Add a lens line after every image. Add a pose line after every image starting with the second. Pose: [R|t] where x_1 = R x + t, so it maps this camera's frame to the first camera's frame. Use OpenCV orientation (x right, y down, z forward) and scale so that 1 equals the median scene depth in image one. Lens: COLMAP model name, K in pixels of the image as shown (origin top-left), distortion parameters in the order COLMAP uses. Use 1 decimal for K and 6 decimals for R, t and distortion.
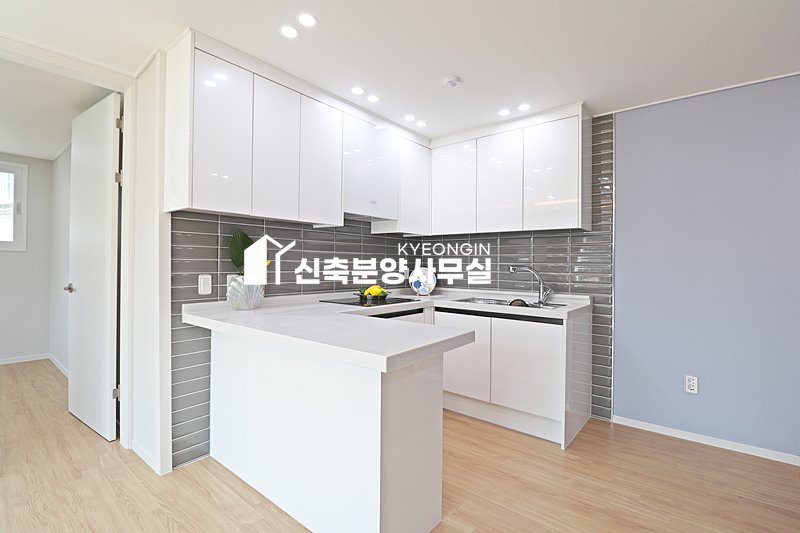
lens RADIAL K [[369.6, 0, 403.8], [0, 369.6, 261.1], [0, 0, 1]] dist [0.000048, -0.013072]
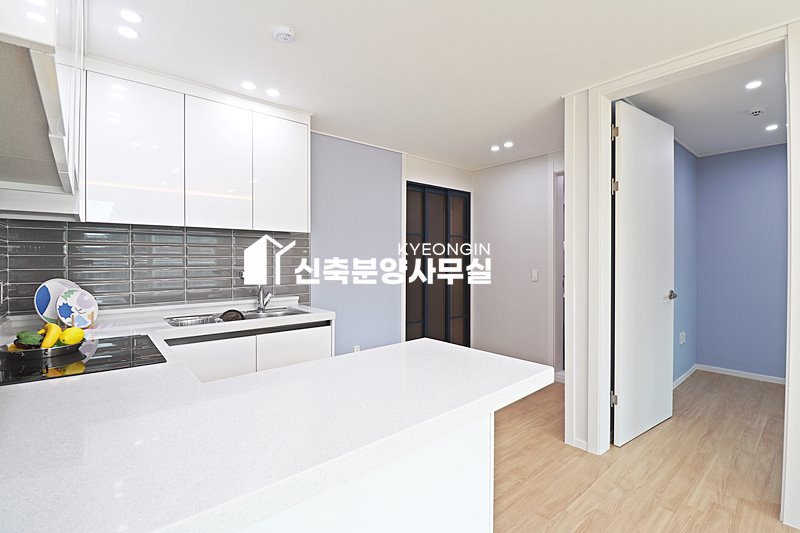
lens RADIAL K [[369.6, 0, 403.8], [0, 369.6, 261.1], [0, 0, 1]] dist [0.000048, -0.013072]
pose [[0.179007, -0.013695, 0.983752, -0.549460], [-0.003091, 0.999890, 0.014482, -0.026692], [-0.983843, -0.005633, 0.178945, 0.581509]]
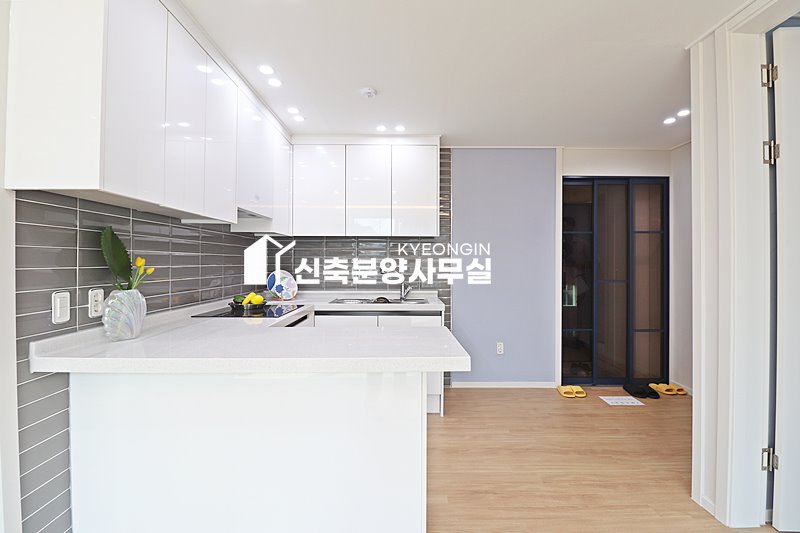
lens RADIAL K [[369.6, 0, 403.8], [0, 369.6, 261.1], [0, 0, 1]] dist [0.000048, -0.013072]
pose [[0.770491, -0.004966, 0.637432, -0.431318], [0.000606, 0.999975, 0.007059, -0.017516], [-0.637451, -0.005053, 0.770474, 0.126052]]
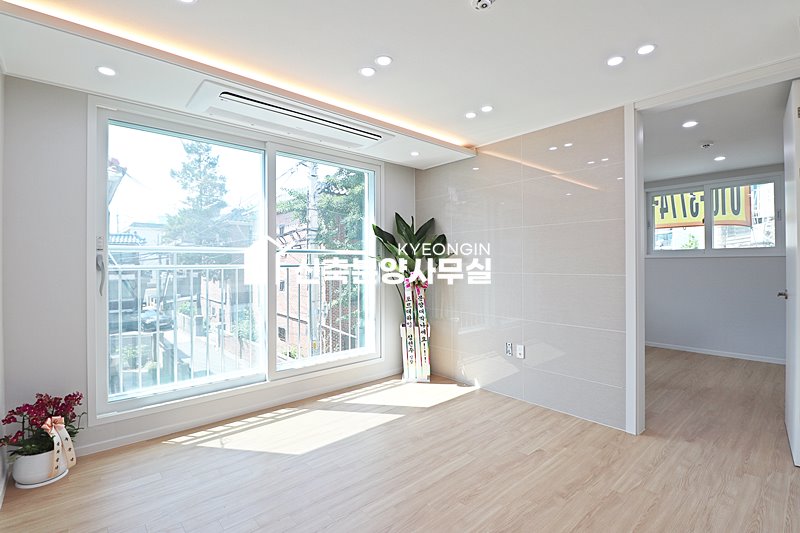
lens RADIAL K [[372.4, 0, 402.8], [0, 372.4, 264.1], [0, 0, 1]] dist [0.000909, -0.012609]
pose [[-0.158554, -0.009983, -0.987300, 0.236223], [0.009012, 0.999893, -0.011558, -0.005394], [0.987309, -0.010730, -0.158447, 0.178700]]
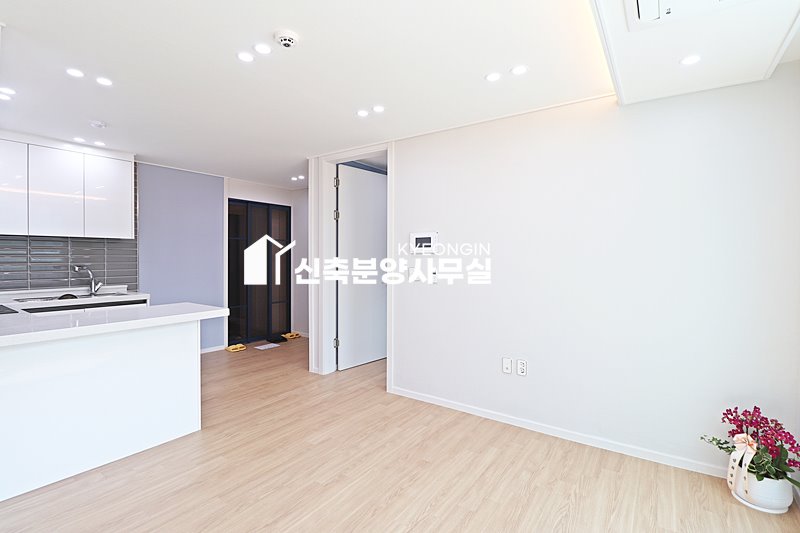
lens RADIAL K [[374.9, 0, 402.4], [0, 374.9, 262.2], [0, 0, 1]] dist [0.001672, -0.014682]
pose [[-0.075701, -0.024540, 0.996829, -1.168847], [-0.011149, 0.999655, 0.023763, -0.047348], [-0.997068, -0.009315, -0.075948, 0.043831]]
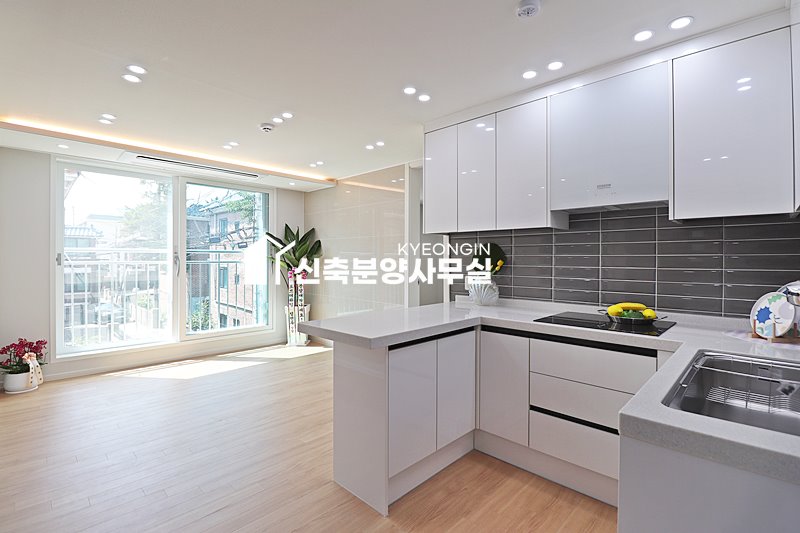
lens RADIAL K [[372.3, 0, 401.1], [0, 372.3, 260.7], [0, 0, 1]] dist [0.000371, -0.012251]
pose [[-0.088659, -0.007577, -0.996033, 0.788912], [0.001224, 0.999969, -0.007716, -0.009318], [0.996061, -0.001903, -0.088647, 0.776276]]
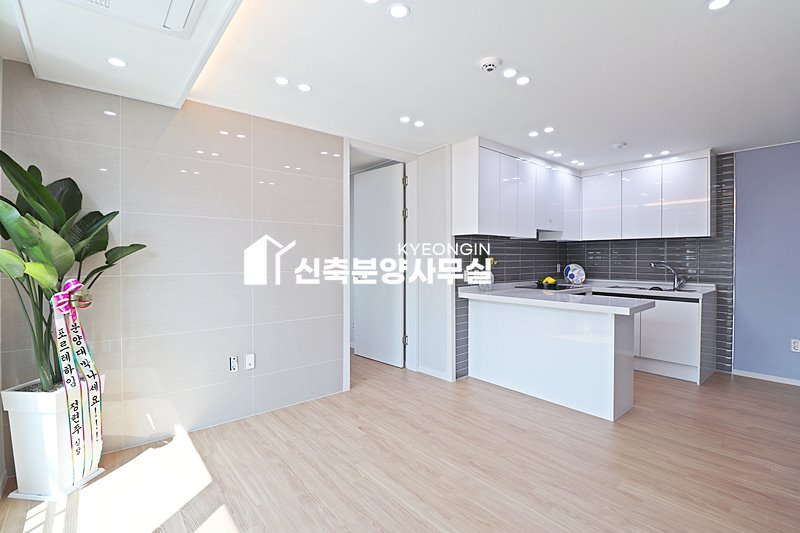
lens RADIAL K [[369.6, 0, 403.8], [0, 369.6, 261.1], [0, 0, 1]] dist [0.000048, -0.013072]
pose [[0.982820, -0.007681, -0.184407, -0.450536], [0.010922, 0.999803, 0.016562, -0.032844], [0.184244, -0.018292, 0.982710, -0.656813]]
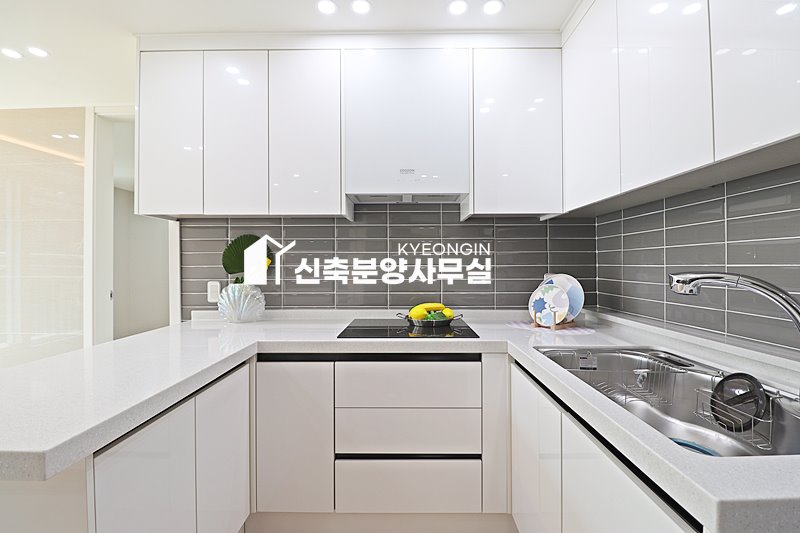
lens RADIAL K [[369.6, 0, 403.8], [0, 369.6, 261.1], [0, 0, 1]] dist [0.000048, -0.013072]
pose [[0.625794, -0.019323, -0.779749, 0.466444], [0.014231, 0.999810, -0.013356, 0.002810], [0.779859, -0.002738, 0.625949, 0.697770]]
